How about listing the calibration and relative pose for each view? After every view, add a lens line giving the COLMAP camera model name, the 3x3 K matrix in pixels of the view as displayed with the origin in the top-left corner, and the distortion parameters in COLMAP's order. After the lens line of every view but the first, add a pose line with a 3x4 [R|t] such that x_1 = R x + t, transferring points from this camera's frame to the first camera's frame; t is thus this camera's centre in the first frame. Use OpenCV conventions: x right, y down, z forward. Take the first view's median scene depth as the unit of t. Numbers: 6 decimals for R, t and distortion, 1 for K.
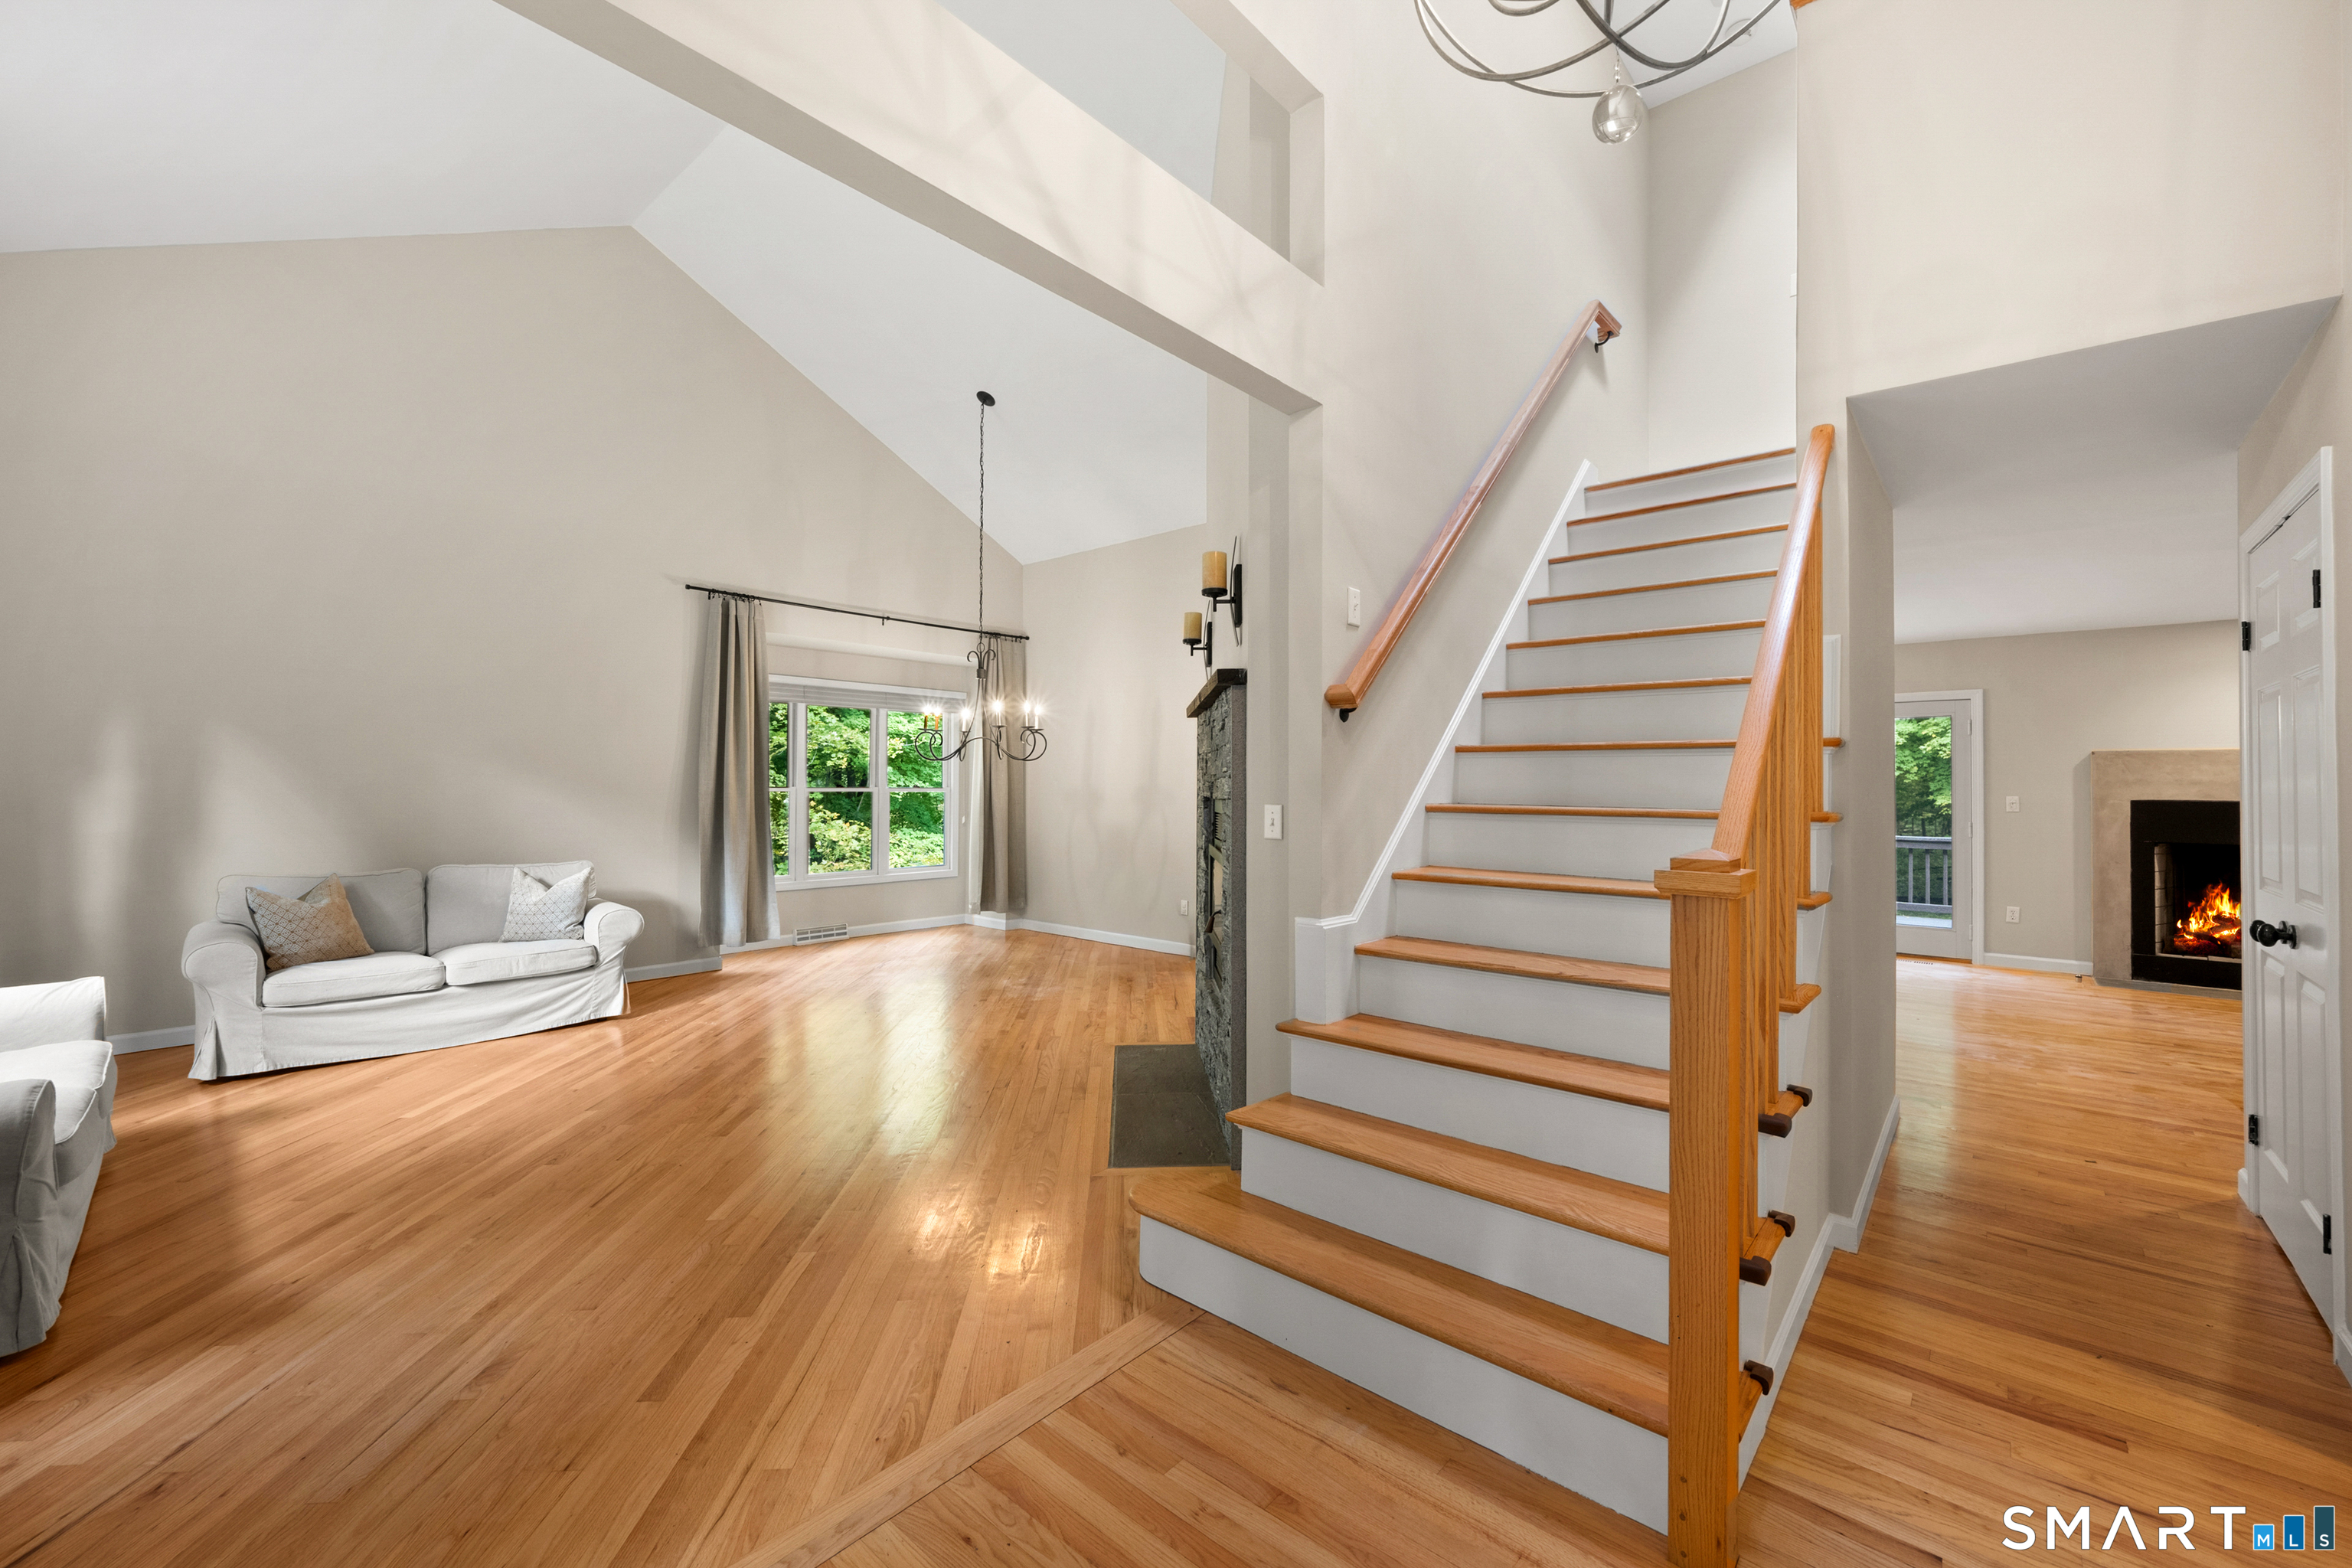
lens RADIAL K [[926.0, 0, 1203.5], [0, 926.0, 772.6], [0, 0, 1]] dist [-0.001405, -0.000050]
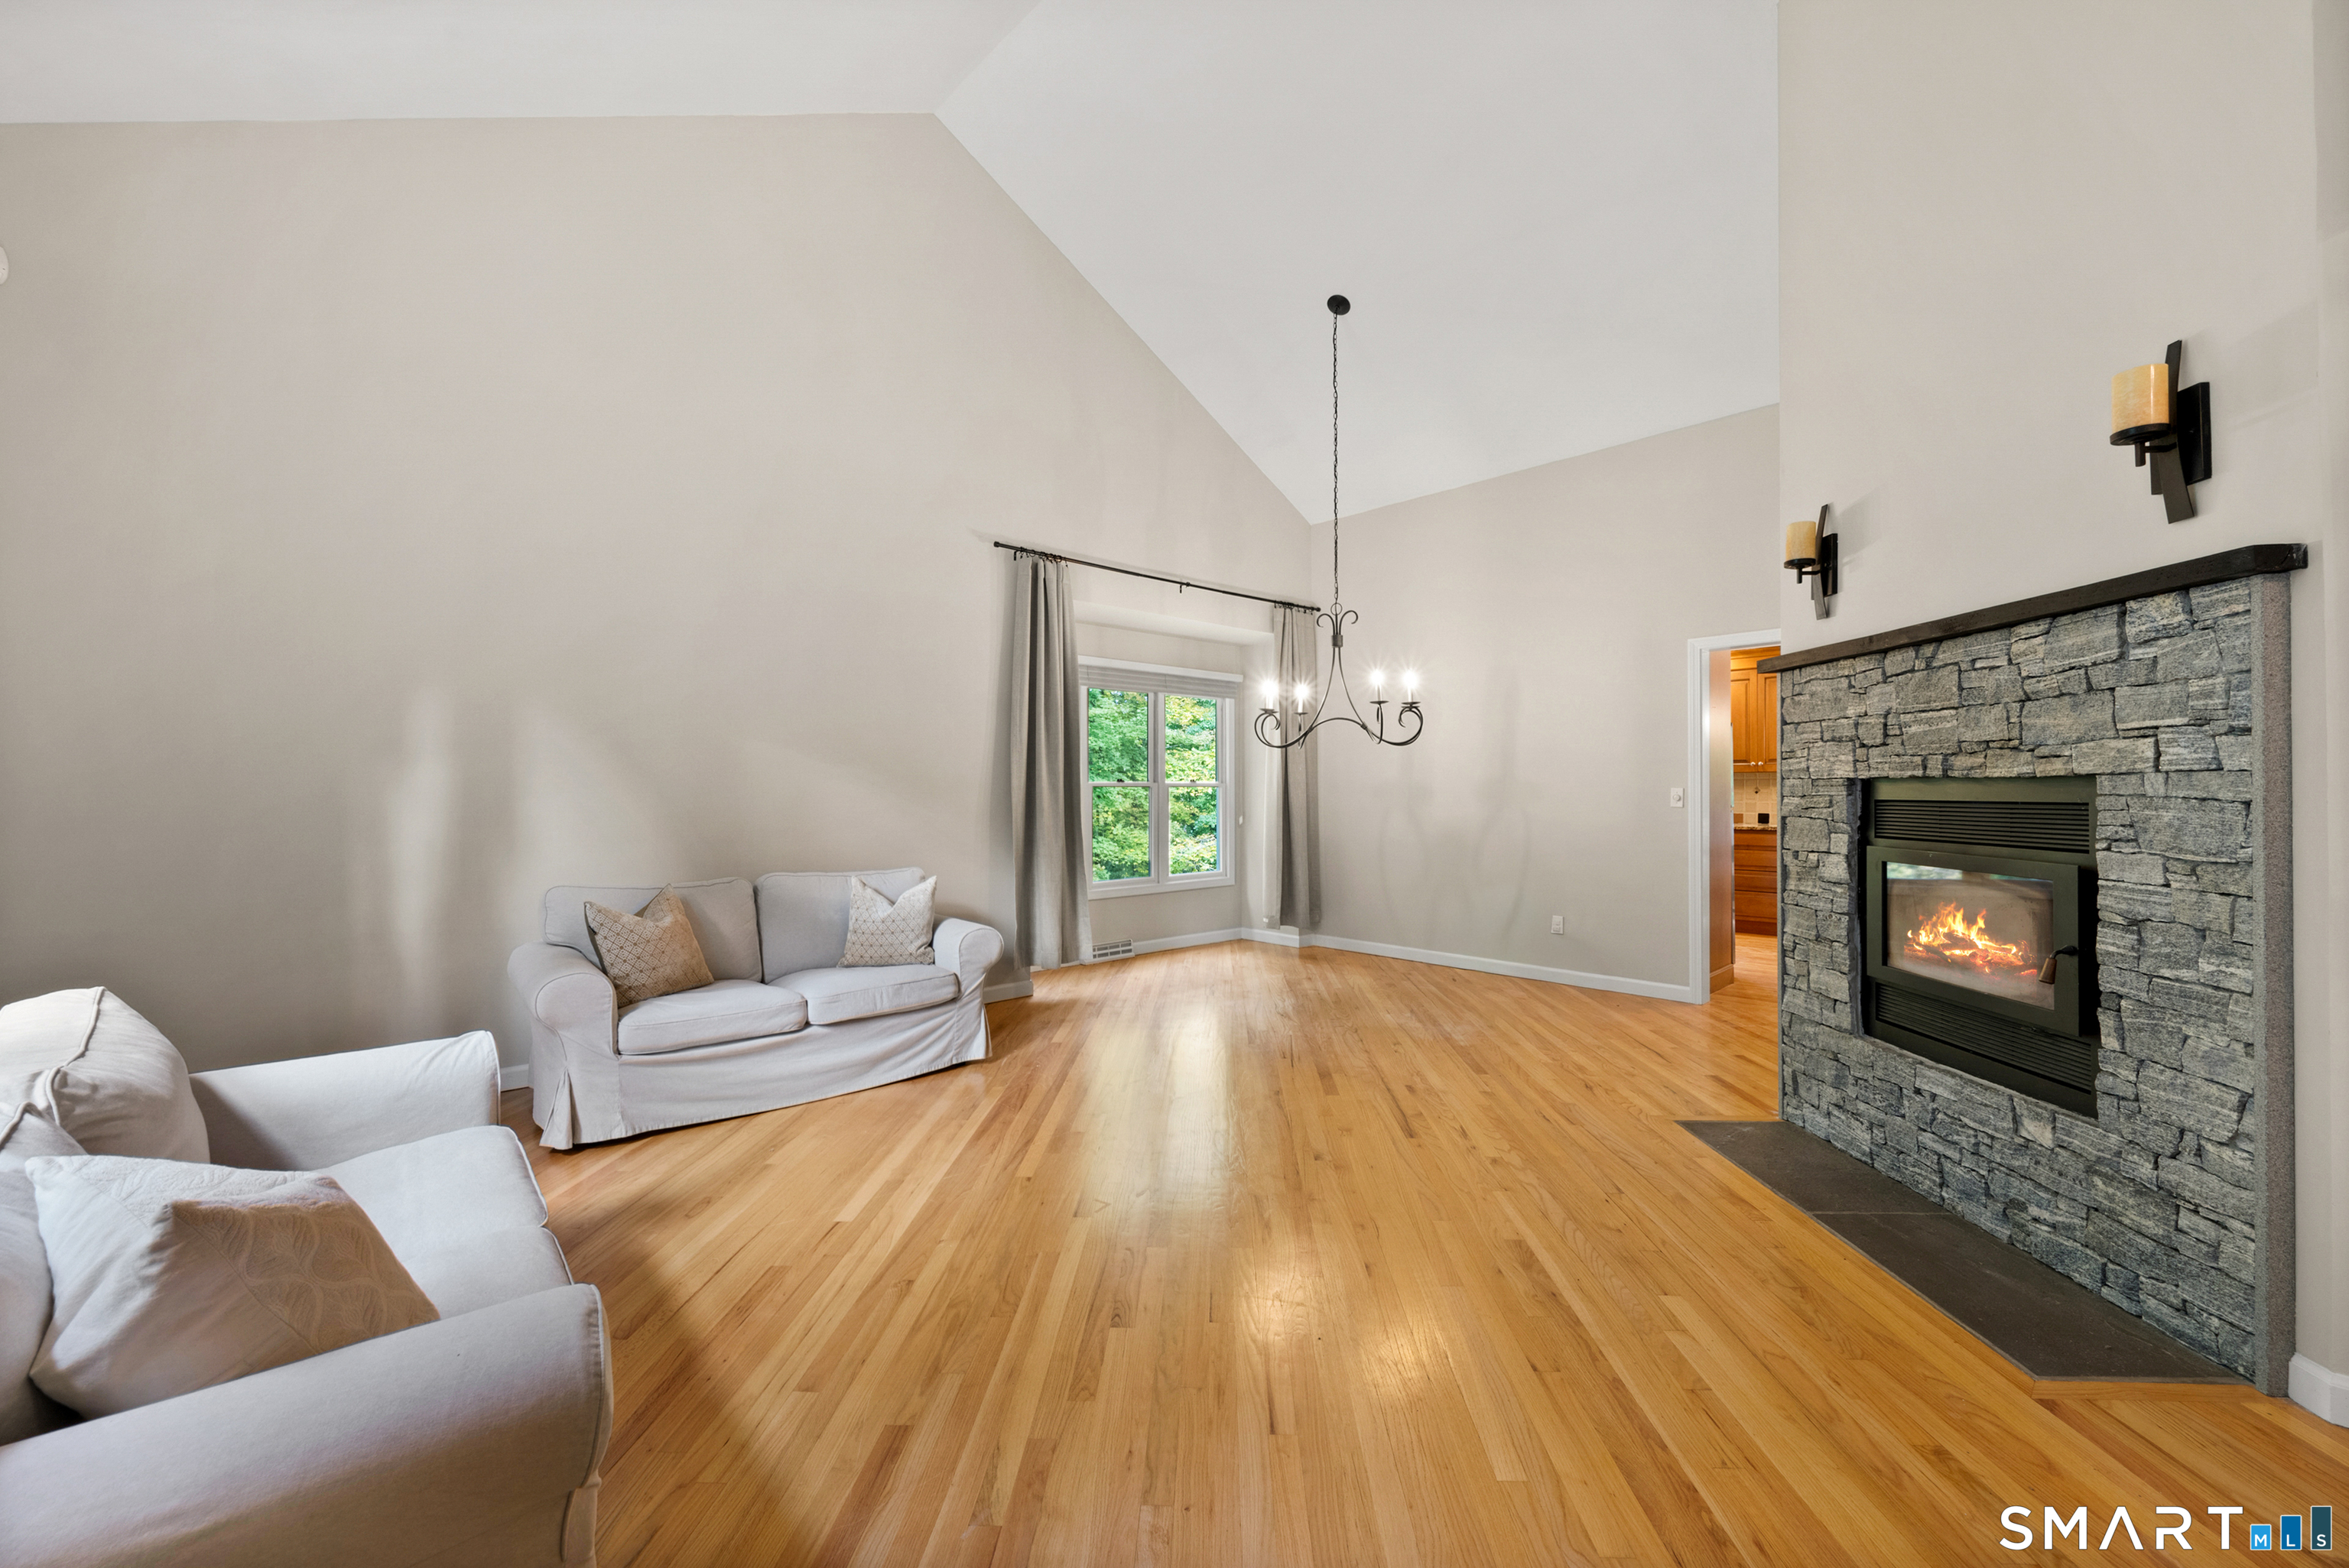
lens RADIAL K [[911.5, 0, 1181.3], [0, 911.5, 787.4], [0, 0, 1]] dist [0.000397, 0.000221]
pose [[0.995056, -0.007164, -0.099061, -0.380877], [0.008223, 0.999913, 0.010292, 0.017823], [0.098979, -0.011055, 0.995028, 0.228078]]
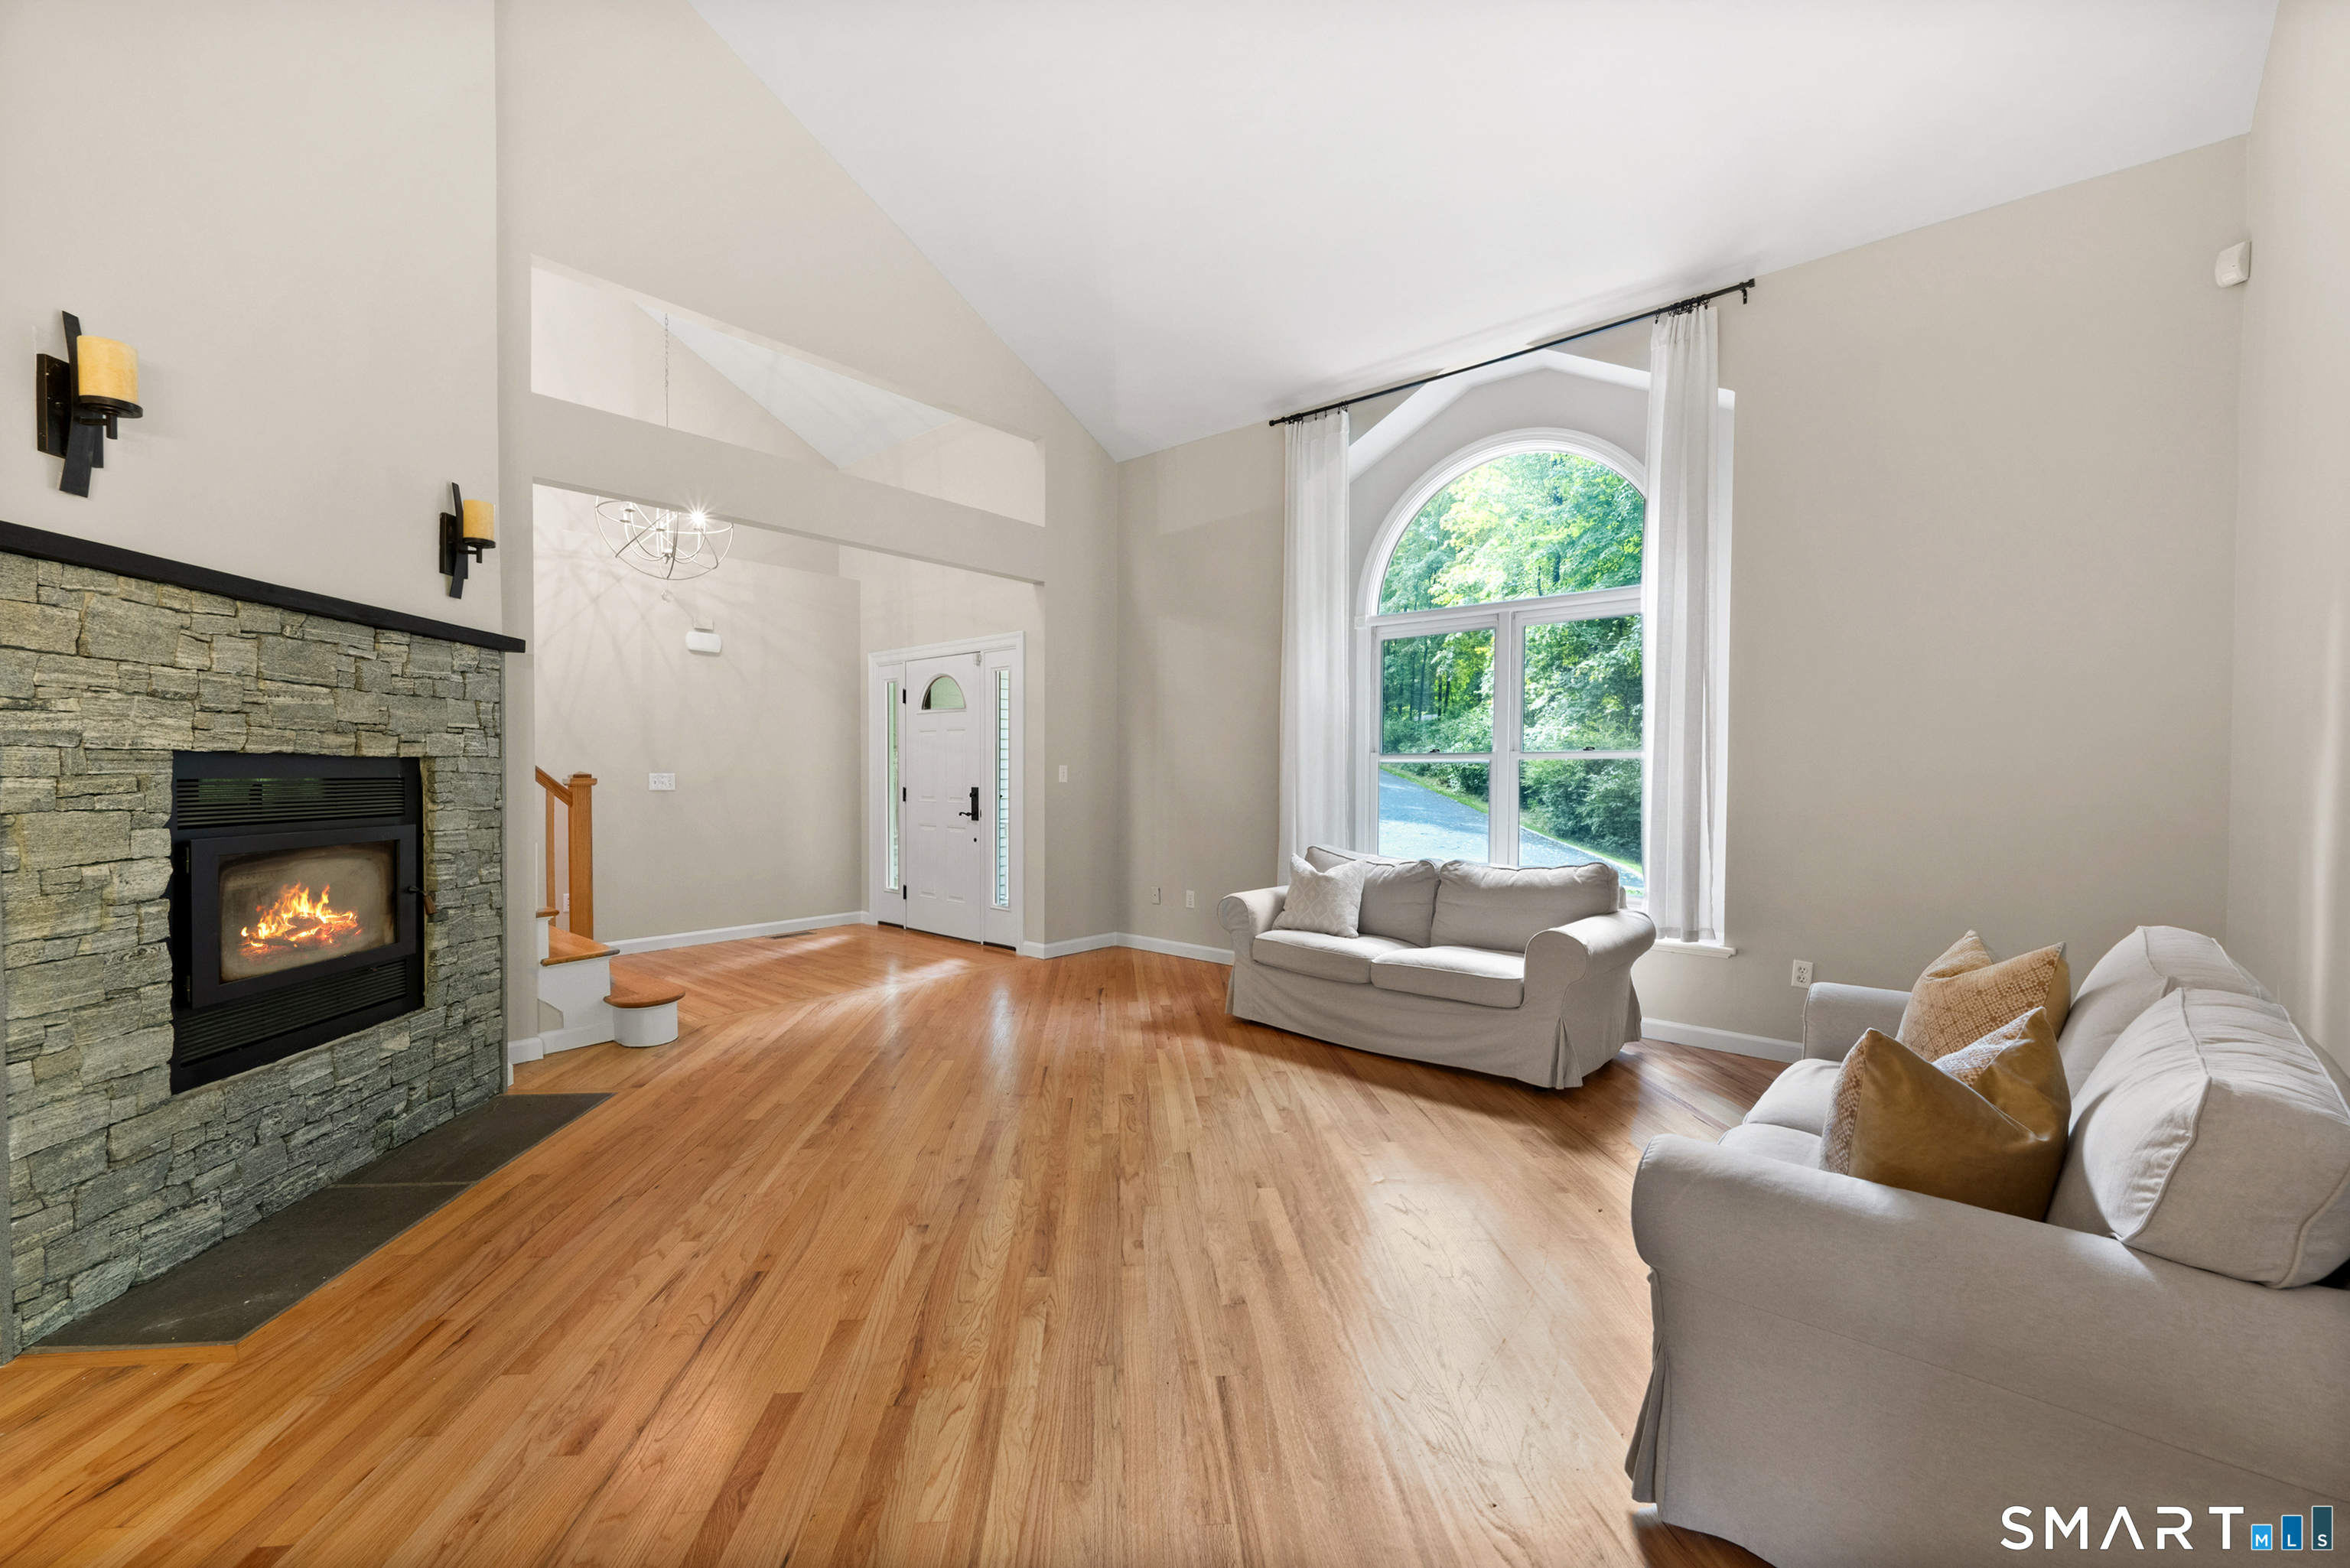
lens RADIAL K [[911.9, 0, 1181.8], [0, 911.9, 787.4], [0, 0, 1]] dist [0.000397, 0.000221]
pose [[-0.999874, -0.007421, -0.014027, -0.492397], [-0.007469, 0.999966, 0.003419, 0.036204], [0.014001, 0.003524, -0.999896, 1.447839]]
